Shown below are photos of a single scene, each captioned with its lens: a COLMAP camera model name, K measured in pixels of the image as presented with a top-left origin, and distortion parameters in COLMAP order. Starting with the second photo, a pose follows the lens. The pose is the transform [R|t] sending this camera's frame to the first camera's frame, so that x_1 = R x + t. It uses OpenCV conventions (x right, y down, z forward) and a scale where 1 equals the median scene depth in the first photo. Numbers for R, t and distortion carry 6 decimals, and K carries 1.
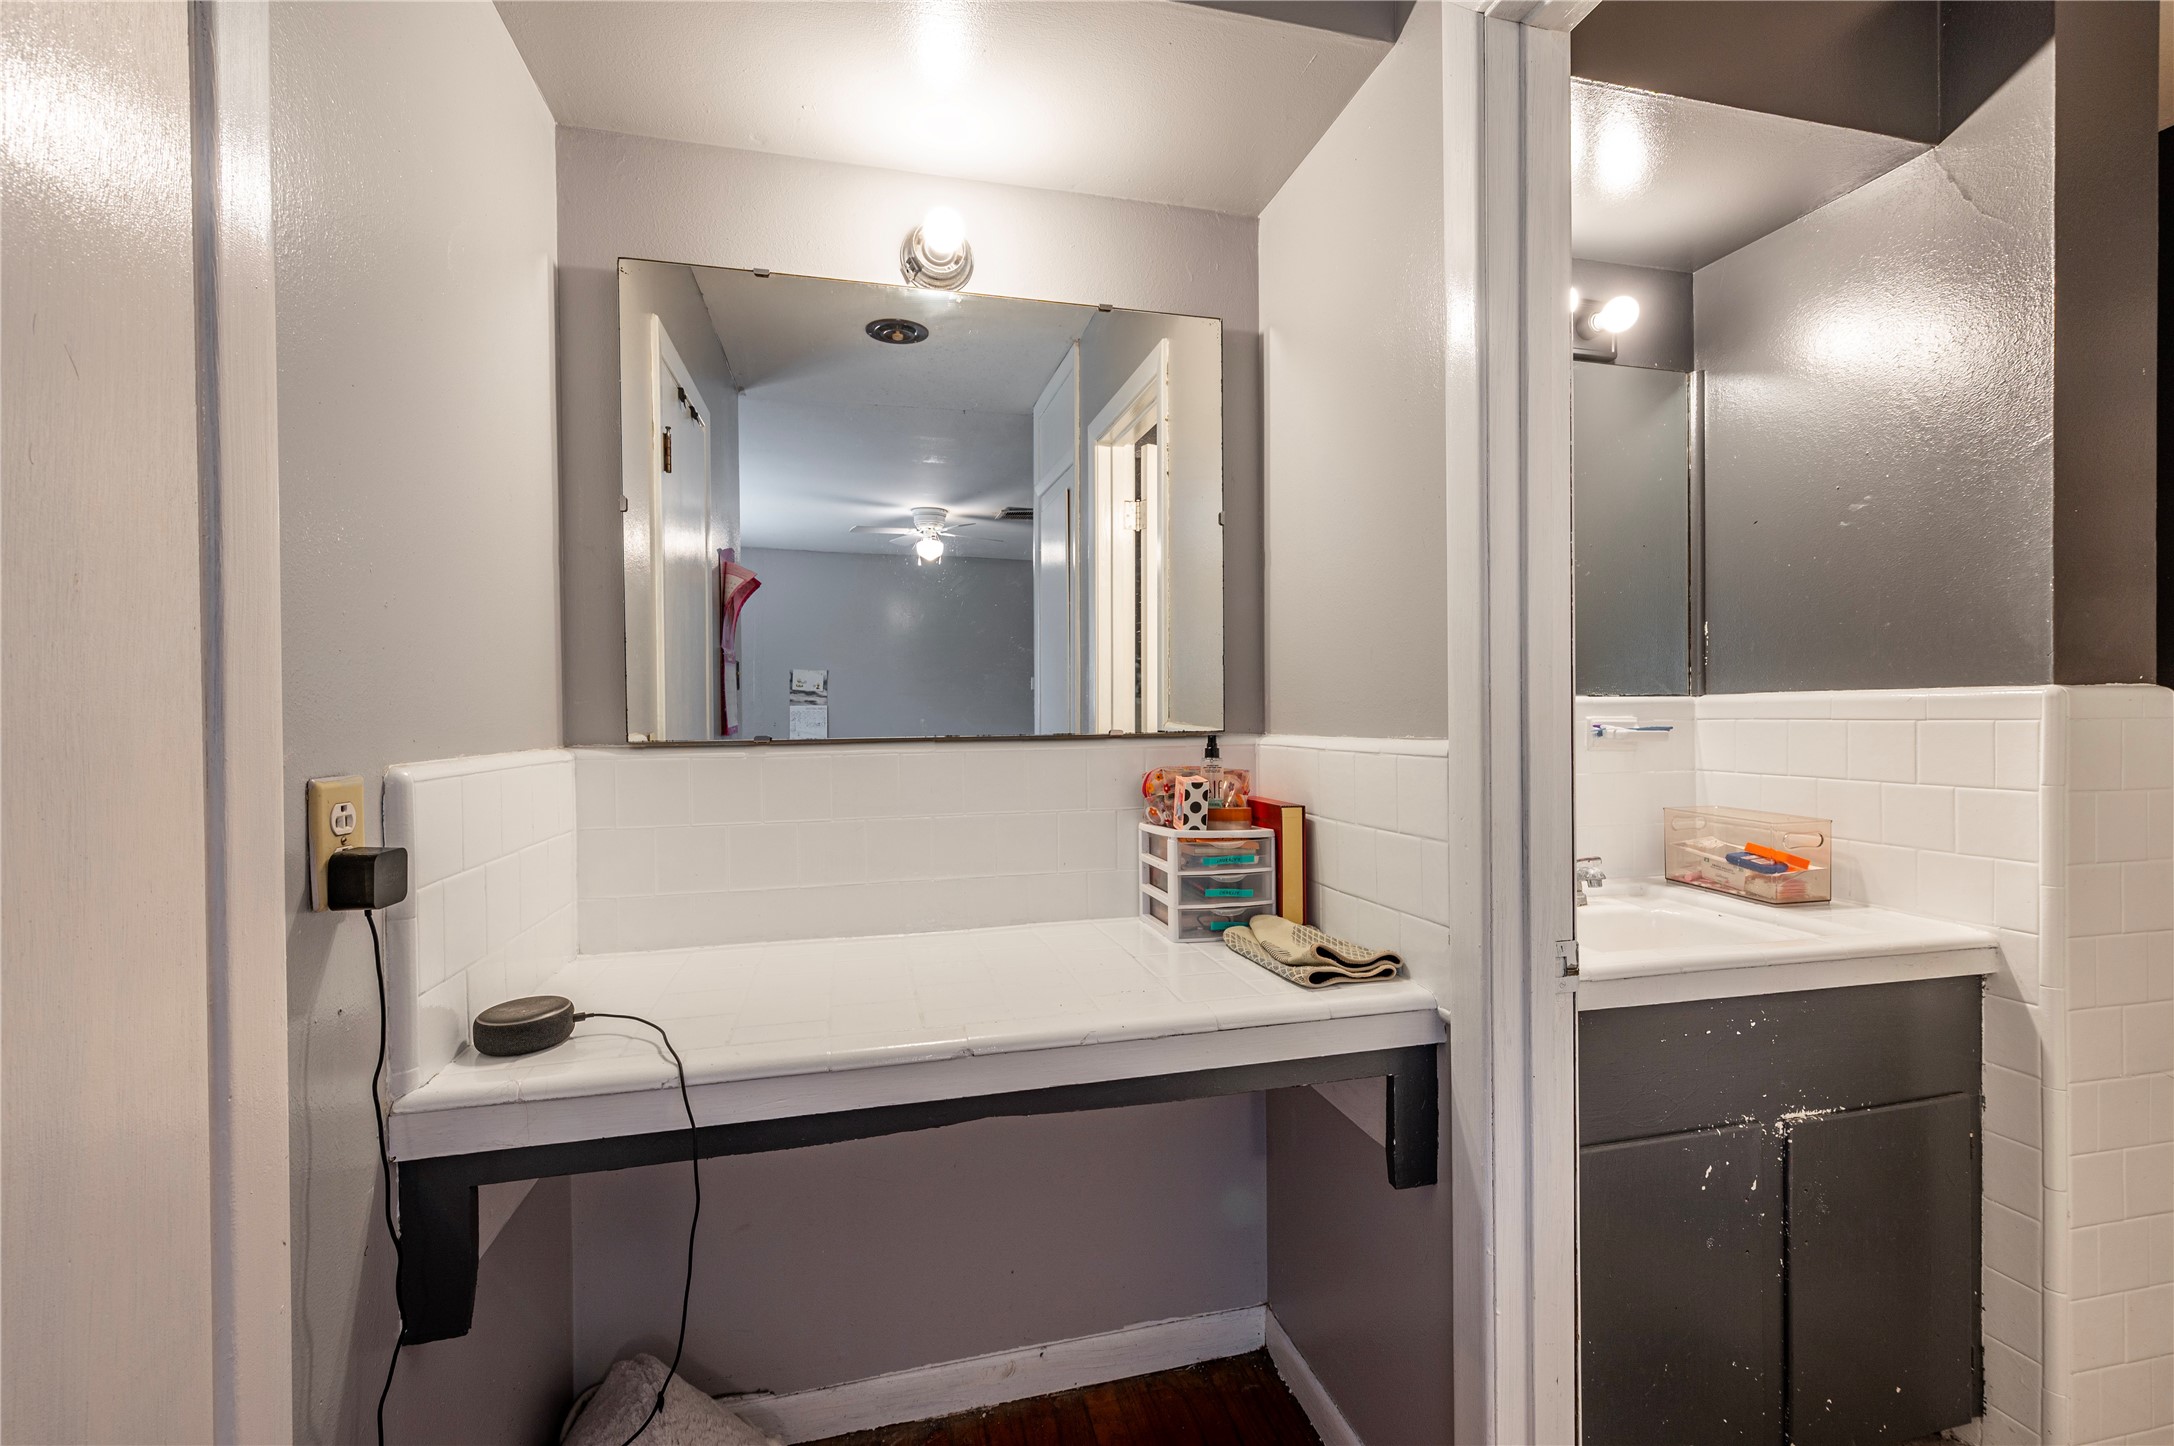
lens RADIAL K [[899.5, 0, 1095.6], [0, 899.5, 721.0], [0, 0, 1]] dist [-0.001029, 0.001679]
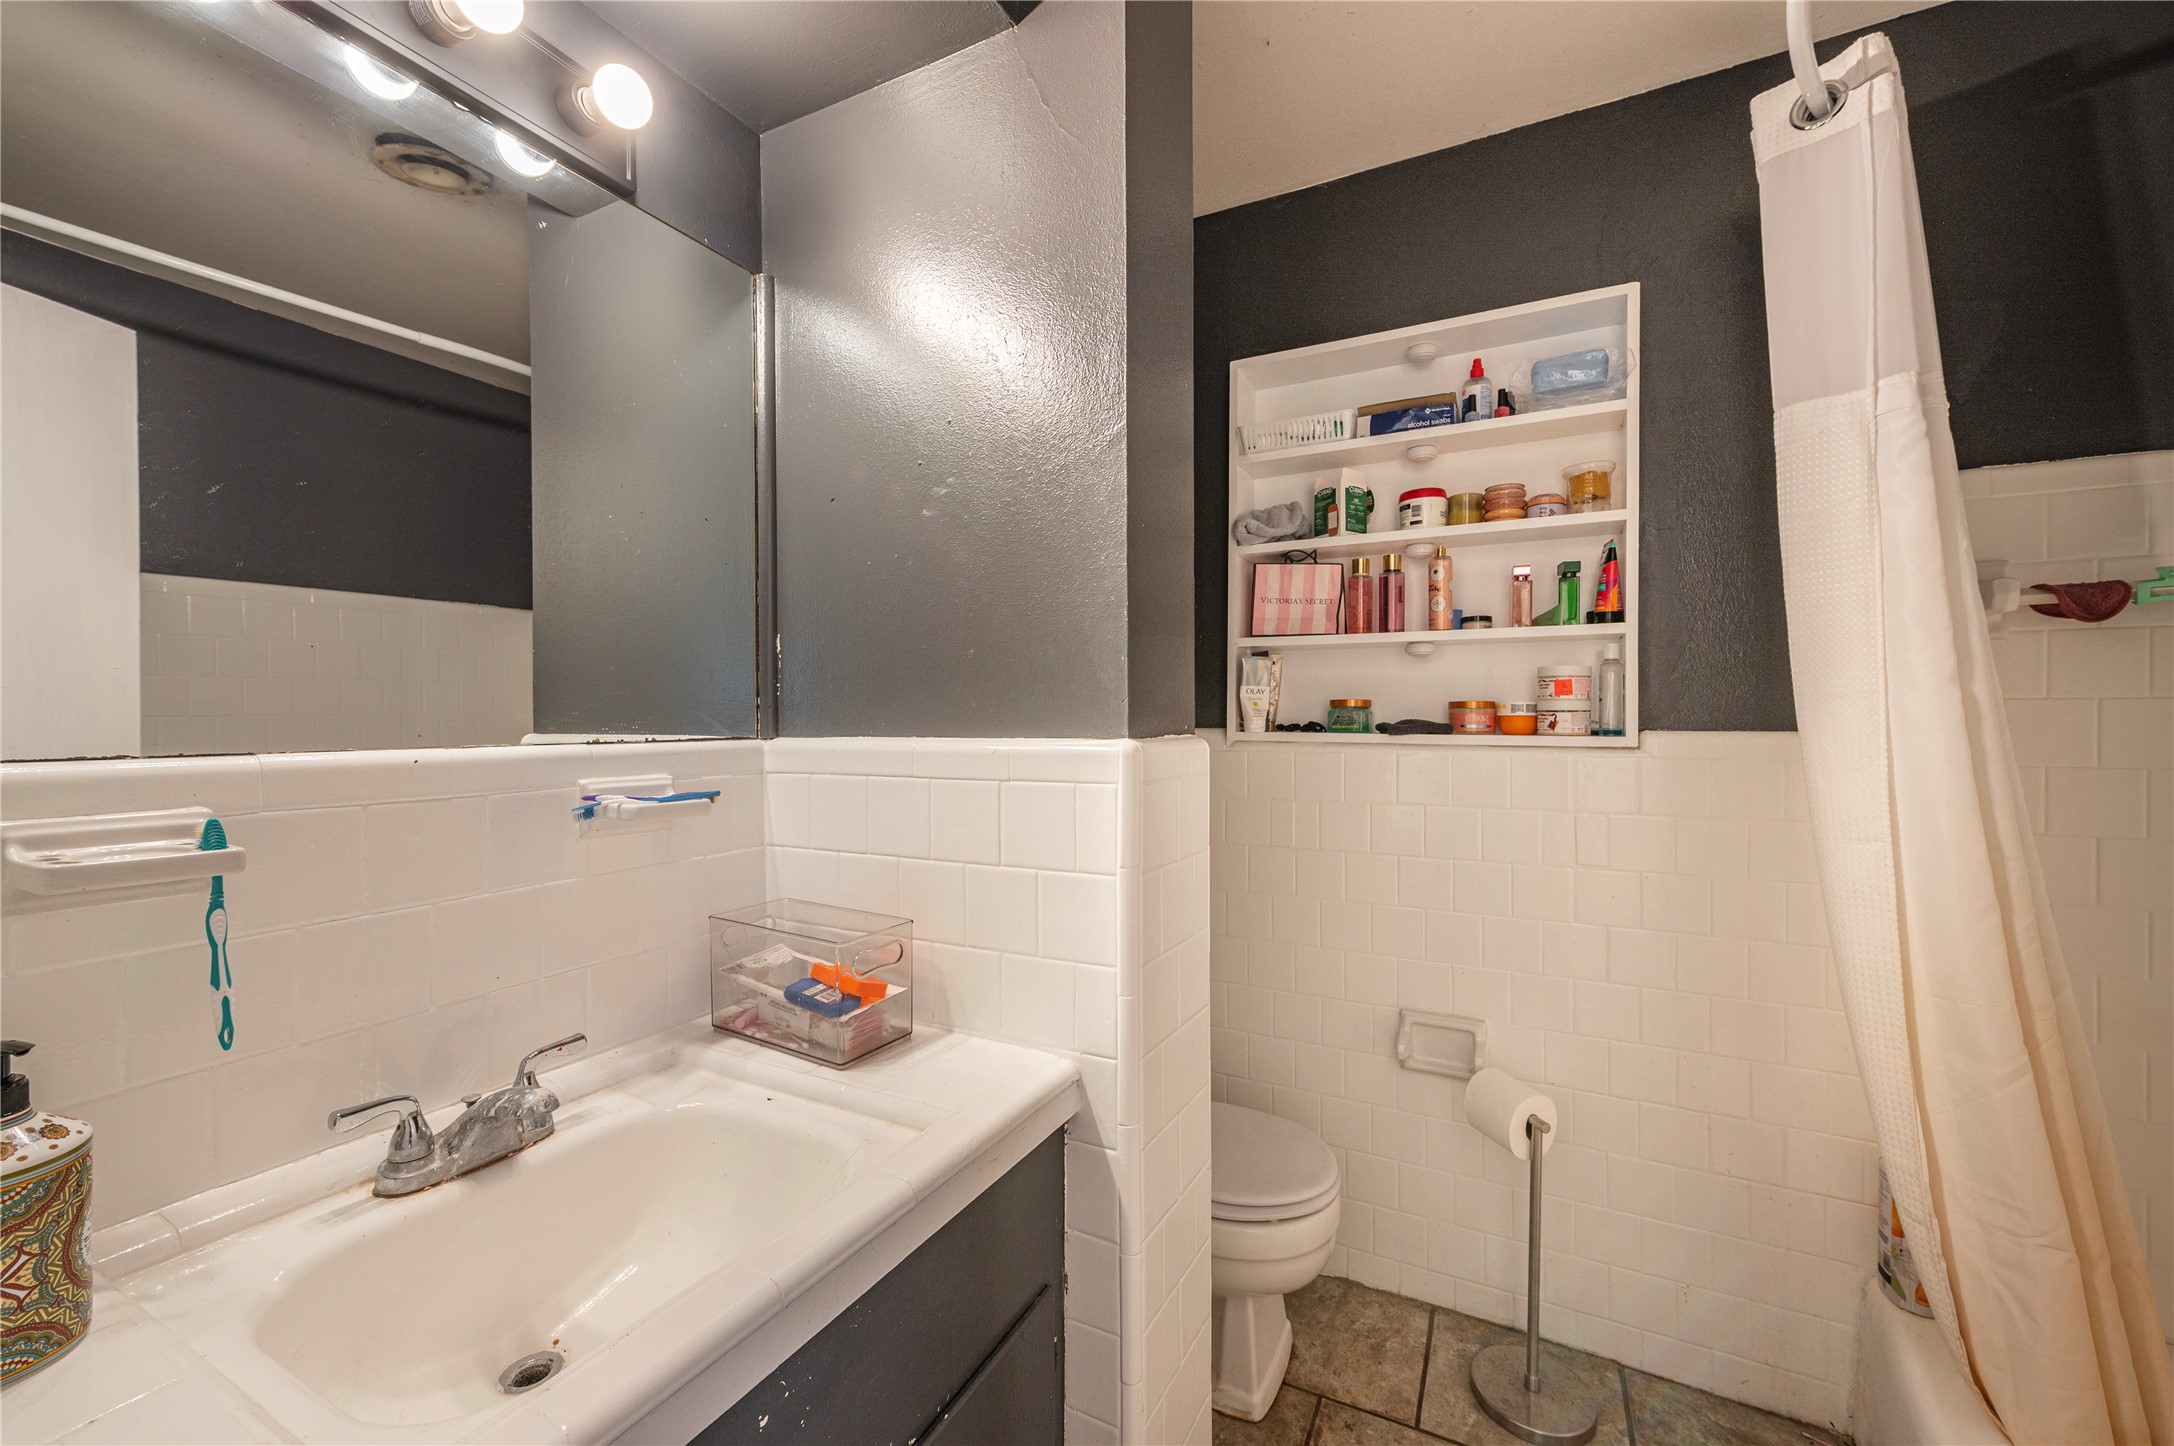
lens RADIAL K [[847.8, 0, 1091.2], [0, 847.8, 722.7], [0, 0, 1]] dist [0.003133, 0.000065]
pose [[0.660467, 0.002950, 0.750849, 0.399617], [0.004453, 0.999959, -0.007846, -0.040571], [-0.750842, 0.008525, 0.660427, 0.440251]]
